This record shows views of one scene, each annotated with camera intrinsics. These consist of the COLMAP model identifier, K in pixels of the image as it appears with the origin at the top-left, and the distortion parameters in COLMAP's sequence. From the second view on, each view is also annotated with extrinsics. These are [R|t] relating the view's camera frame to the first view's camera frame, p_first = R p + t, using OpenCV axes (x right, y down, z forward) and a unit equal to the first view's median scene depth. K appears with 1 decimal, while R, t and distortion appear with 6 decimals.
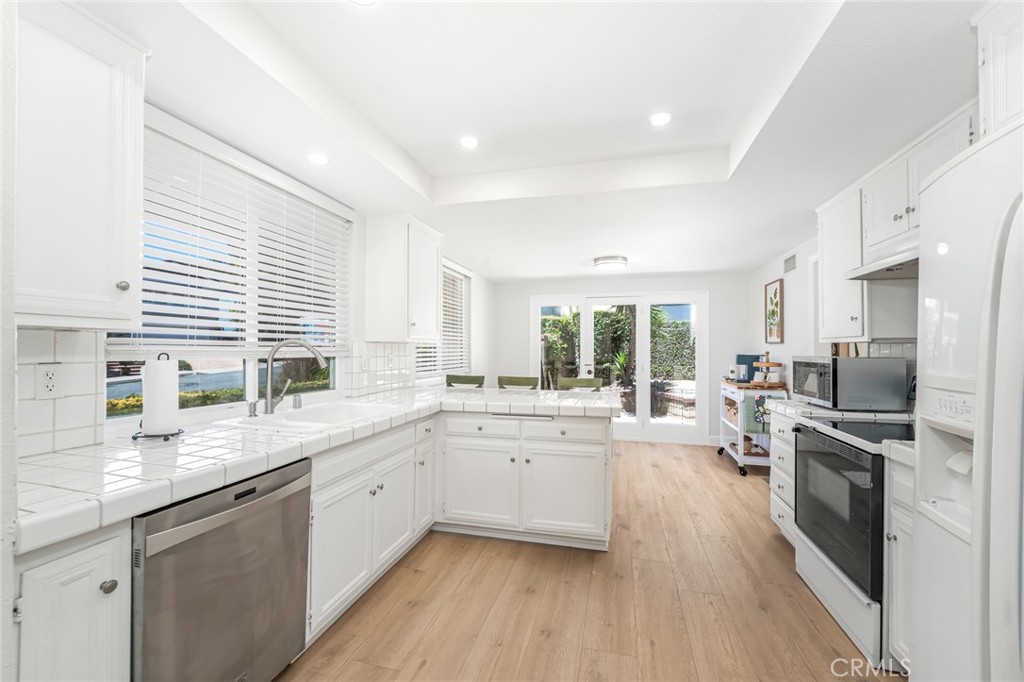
lens RADIAL K [[408.2, 0, 511.3], [0, 408.2, 345.8], [0, 0, 1]] dist [-0.002776, 0.000660]
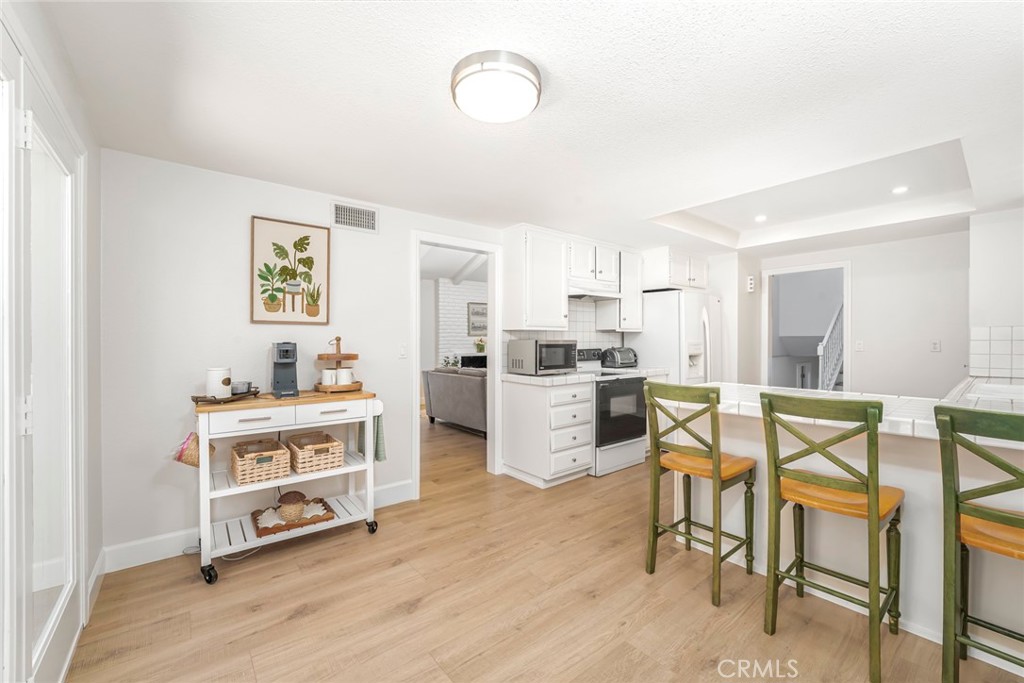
lens RADIAL K [[408.2, 0, 511.9], [0, 408.2, 342.6], [0, 0, 1]] dist [-0.002776, 0.000660]
pose [[-0.801797, -0.004361, 0.597581, 0.017862], [-0.007224, 0.999971, -0.002396, 0.024080], [-0.597553, -0.006238, -0.801805, 1.464433]]
